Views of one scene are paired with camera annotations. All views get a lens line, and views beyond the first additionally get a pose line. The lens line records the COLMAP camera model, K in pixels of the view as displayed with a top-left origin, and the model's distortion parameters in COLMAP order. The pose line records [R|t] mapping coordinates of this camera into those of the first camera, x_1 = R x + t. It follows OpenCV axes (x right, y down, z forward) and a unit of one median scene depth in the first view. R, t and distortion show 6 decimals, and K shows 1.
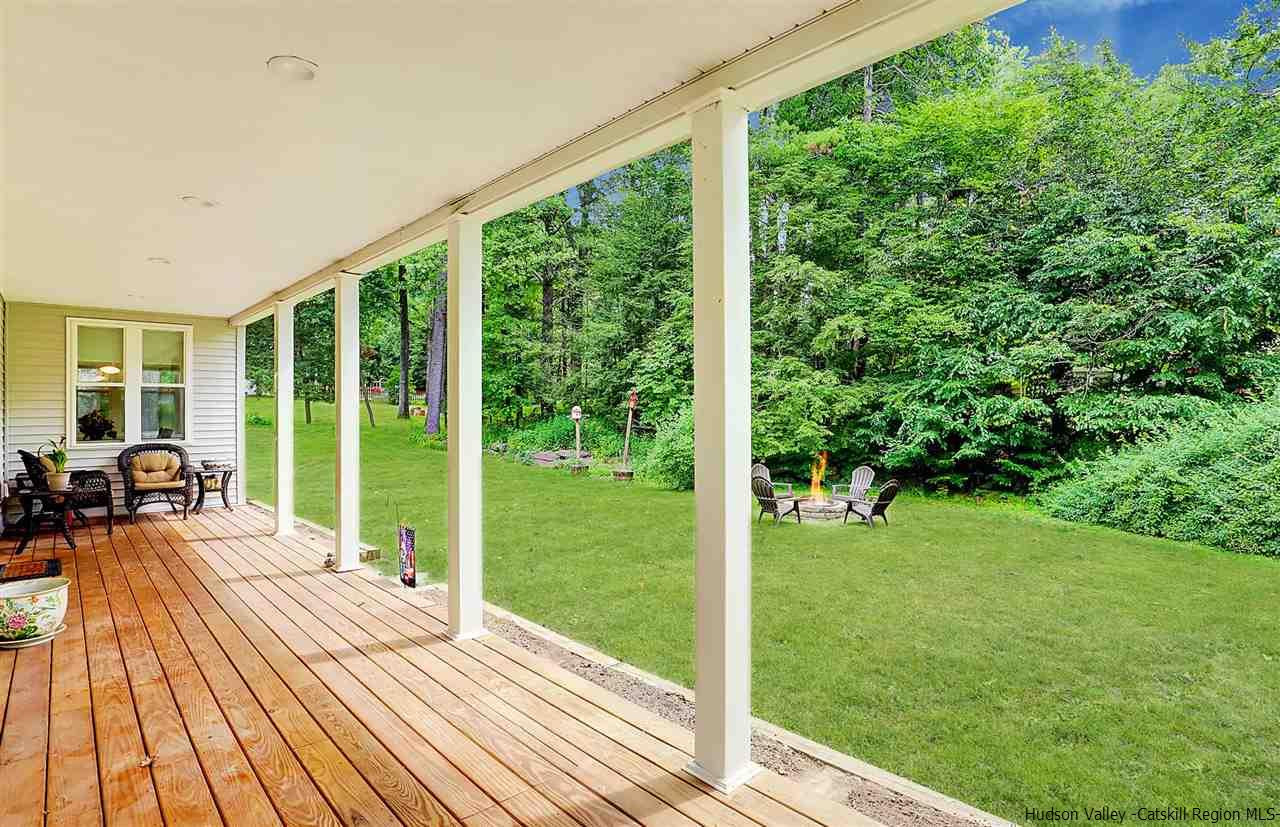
lens RADIAL K [[603.1, 0, 665.3], [0, 603.1, 411.4], [0, 0, 1]] dist [-0.023795, -0.000148]
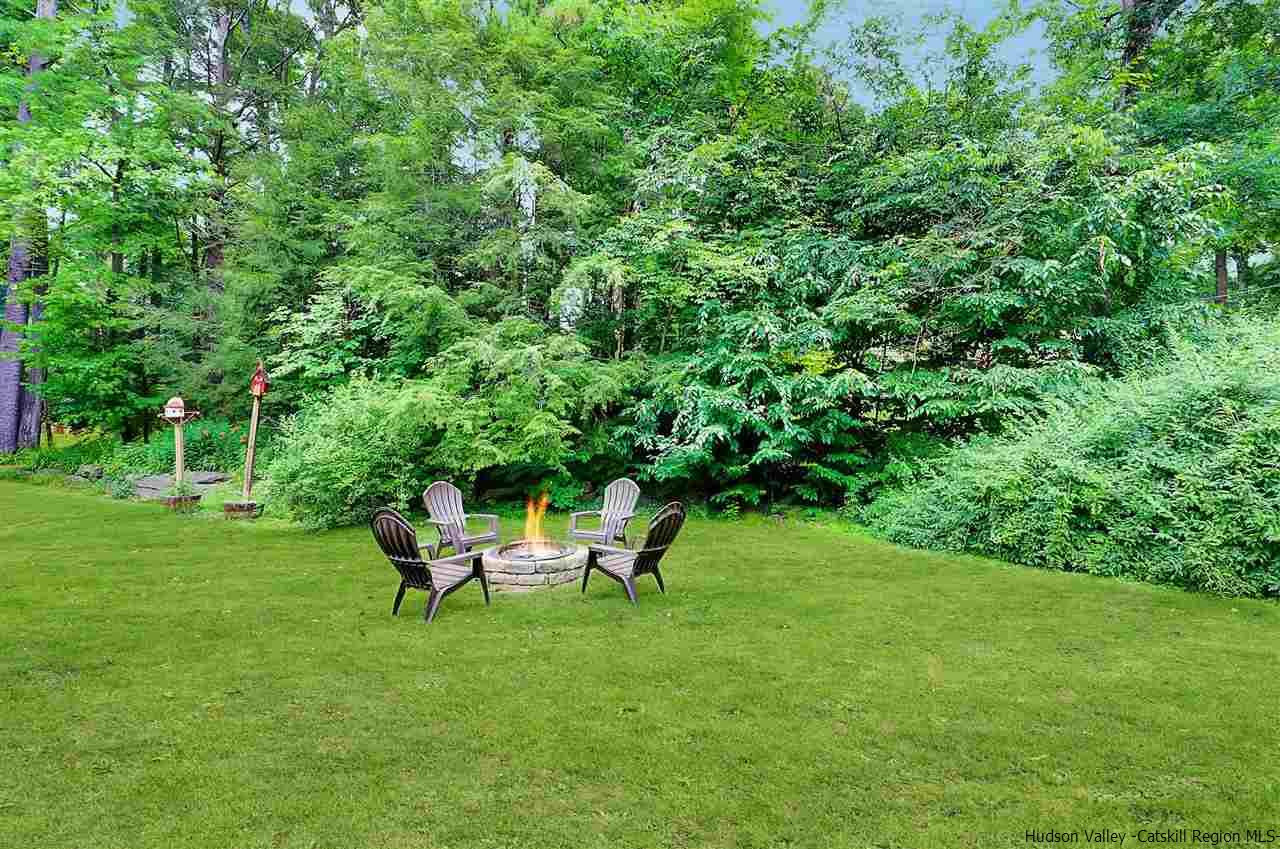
lens RADIAL K [[601.1, 0, 660.1], [0, 601.1, 404.5], [0, 0, 1]] dist [-0.025990, 0.000339]
pose [[0.934691, 0.006568, 0.355400, 0.131218], [0.009192, 0.999048, -0.042639, 0.037642], [-0.355342, 0.043121, 0.933741, 0.367800]]
